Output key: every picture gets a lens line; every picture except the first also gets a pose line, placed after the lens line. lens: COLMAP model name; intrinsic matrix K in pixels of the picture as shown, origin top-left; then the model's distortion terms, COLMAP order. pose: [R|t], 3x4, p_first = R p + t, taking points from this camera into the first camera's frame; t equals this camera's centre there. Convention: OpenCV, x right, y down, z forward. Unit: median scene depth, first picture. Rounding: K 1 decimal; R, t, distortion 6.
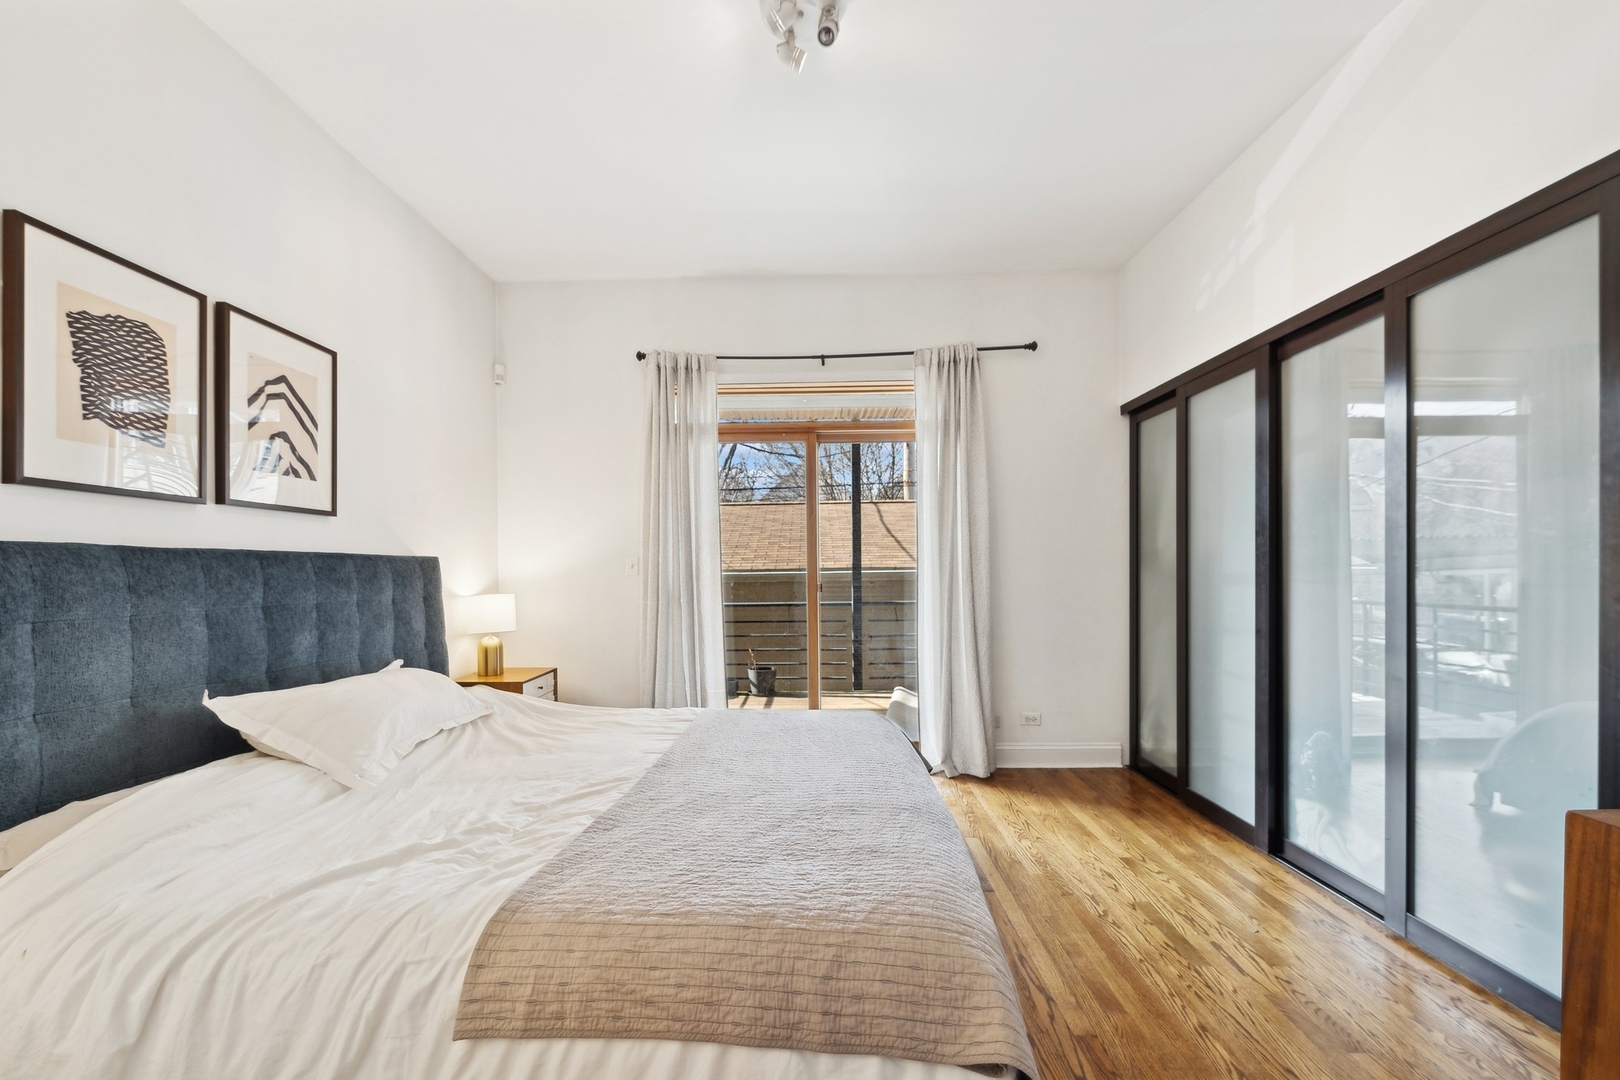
lens RADIAL K [[670.5, 0, 807.1], [0, 670.5, 560.9], [0, 0, 1]] dist [0.000363, -0.000045]
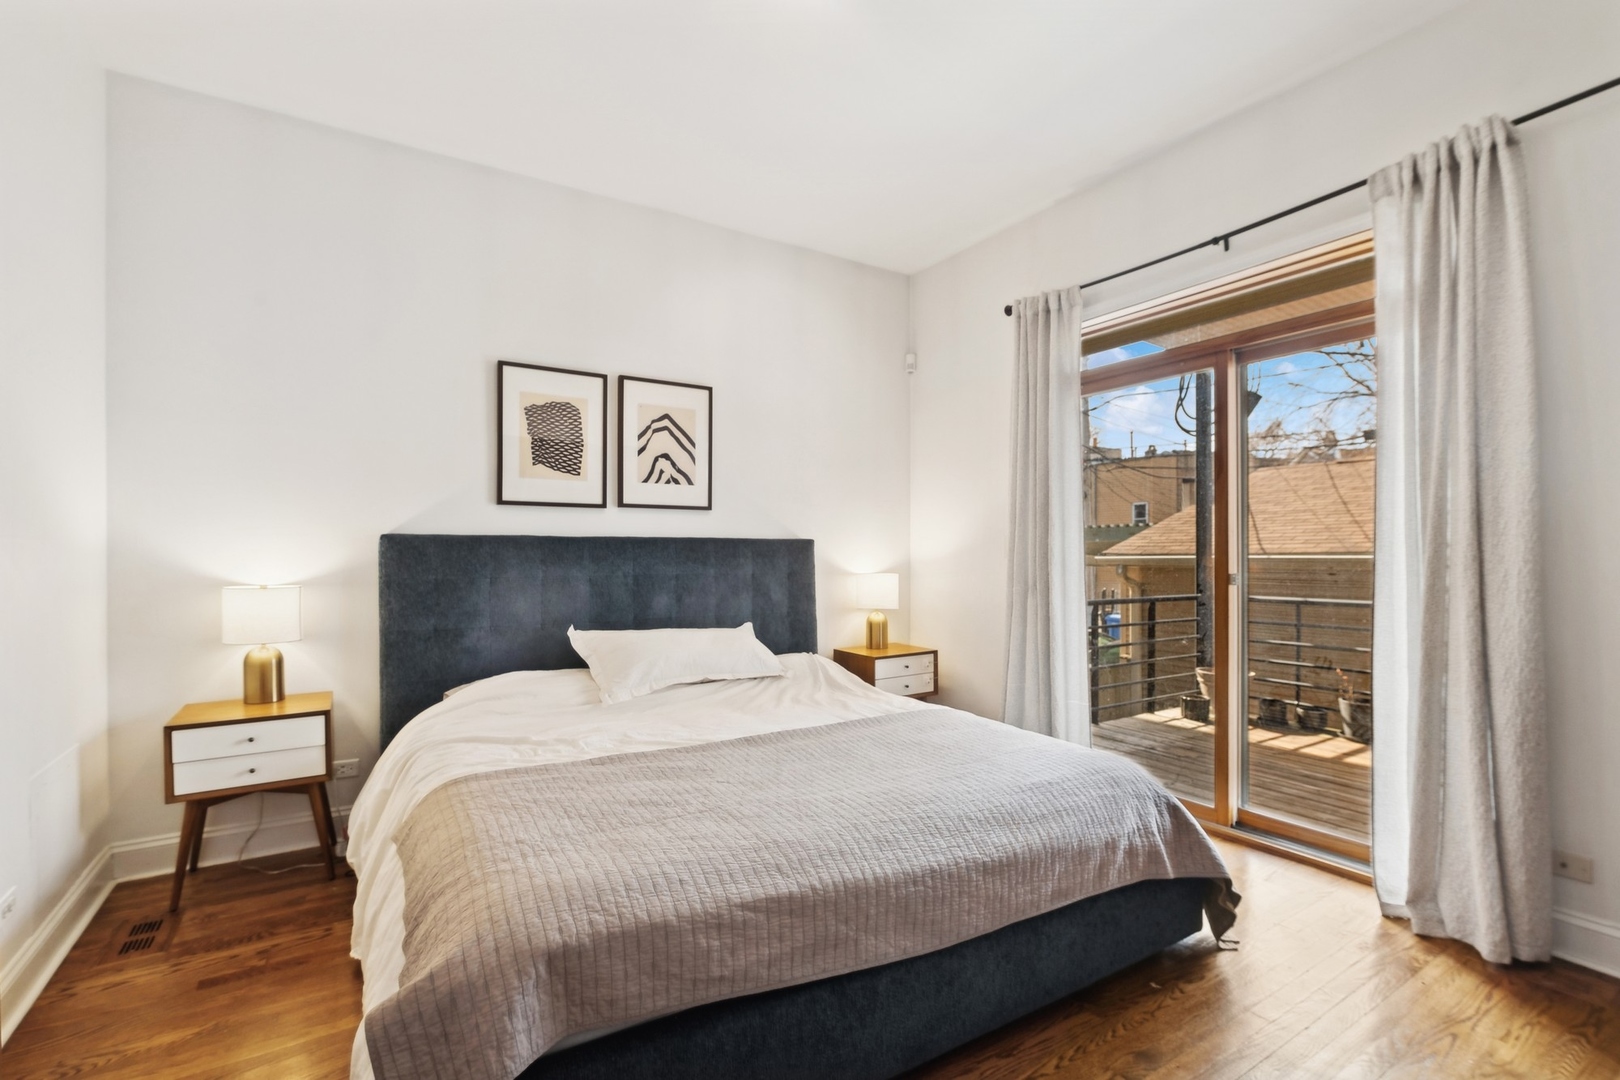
lens RADIAL K [[740.9, 0, 810.0], [0, 740.9, 540.0], [0, 0, 1]] dist [-0.000265, -0.000254]
pose [[0.544432, -0.007477, -0.838772, 0.670142], [0.008003, 0.999961, -0.003720, -0.000147], [0.838767, -0.004688, 0.544471, 0.379089]]
